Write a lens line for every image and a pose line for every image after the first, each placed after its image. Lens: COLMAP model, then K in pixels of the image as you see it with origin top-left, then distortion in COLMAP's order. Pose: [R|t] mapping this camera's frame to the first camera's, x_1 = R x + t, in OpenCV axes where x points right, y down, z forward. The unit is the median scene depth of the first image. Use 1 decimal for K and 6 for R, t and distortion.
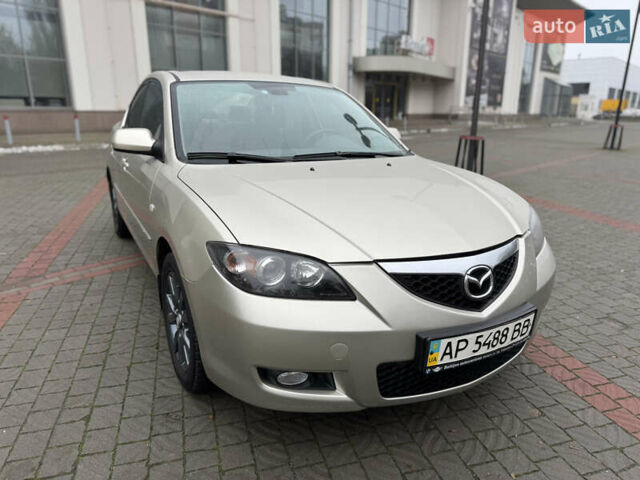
lens RADIAL K [[456.2, 0, 317.7], [0, 456.2, 224.3], [0, 0, 1]] dist [0.079016, -0.107315]
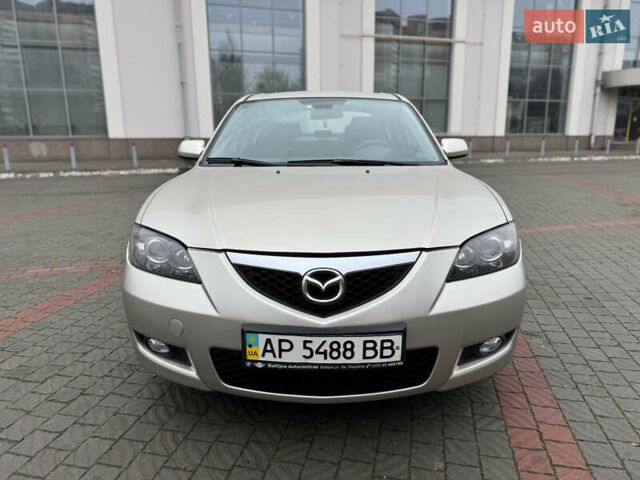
lens RADIAL K [[456.2, 0, 317.7], [0, 456.2, 224.3], [0, 0, 1]] dist [0.079016, -0.107315]
pose [[0.870094, 0.074787, -0.487178, 0.790064], [-0.102871, 0.994208, -0.031105, 0.030425], [0.482031, 0.077181, 0.872748, 0.166639]]
